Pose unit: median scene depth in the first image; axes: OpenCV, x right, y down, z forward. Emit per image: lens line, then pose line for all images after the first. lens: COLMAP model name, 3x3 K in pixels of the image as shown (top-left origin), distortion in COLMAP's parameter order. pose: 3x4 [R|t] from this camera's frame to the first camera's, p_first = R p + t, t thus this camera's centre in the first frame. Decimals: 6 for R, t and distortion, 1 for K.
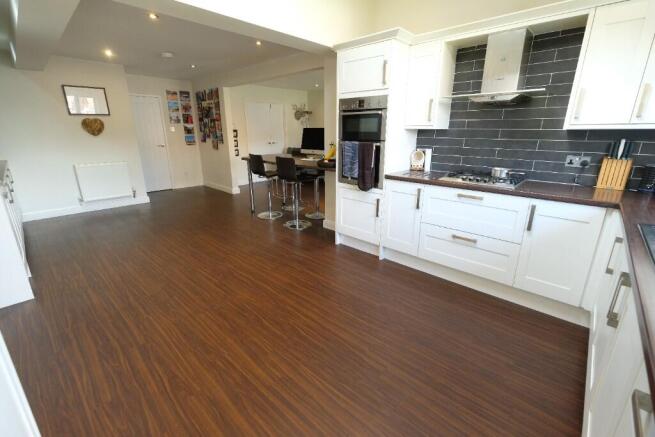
lens RADIAL K [[286.8, 0, 330.4], [0, 286.8, 214.9], [0, 0, 1]] dist [-0.003213, -0.000195]
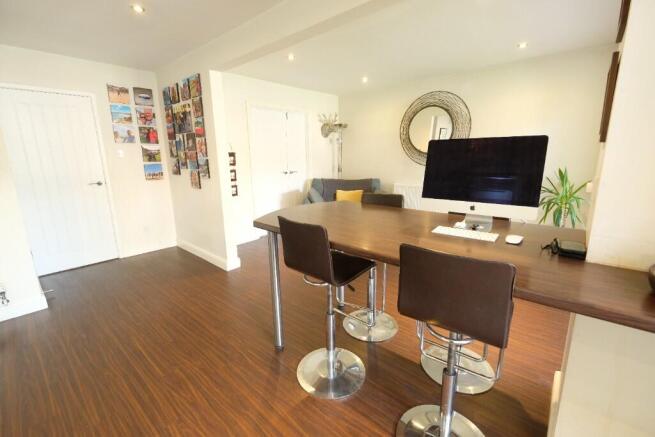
lens RADIAL K [[286.8, 0, 329.0], [0, 286.8, 216.7], [0, 0, 1]] dist [-0.003213, -0.000195]
pose [[0.999591, -0.022245, 0.017990, -0.153443], [0.023490, 0.997111, -0.072229, -0.125262], [-0.016331, 0.072622, 0.997226, 0.441286]]
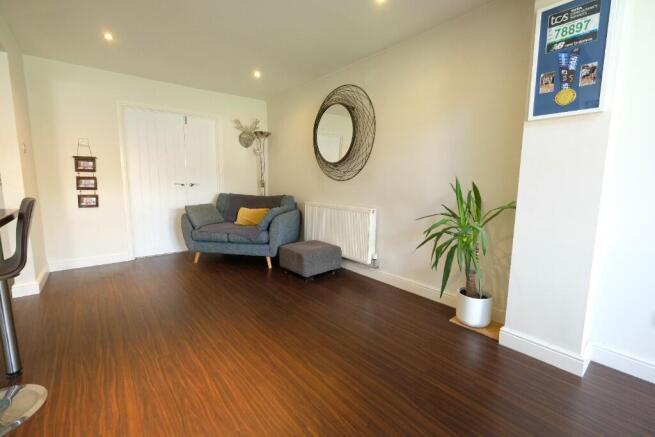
lens RADIAL K [[286.8, 0, 325.2], [0, 286.8, 216.7], [0, 0, 1]] dist [-0.003213, -0.000195]
pose [[0.990234, 0.026347, -0.136903, 0.159760], [-0.047298, 0.987229, -0.152125, -0.142585], [0.131146, 0.157114, 0.978834, 0.604287]]
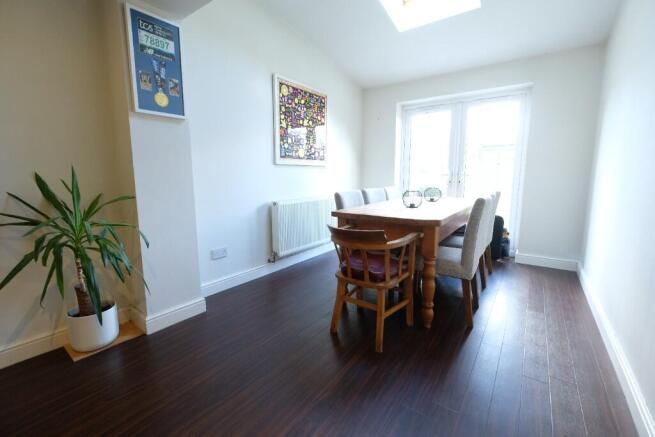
lens RADIAL K [[286.8, 0, 328.9], [0, 286.8, 215.9], [0, 0, 1]] dist [-0.003213, -0.000195]
pose [[-0.116877, -0.144033, 0.982646, 0.003070], [0.284572, 0.943083, 0.172082, -0.180888], [-0.951503, 0.299746, -0.069237, 0.748746]]
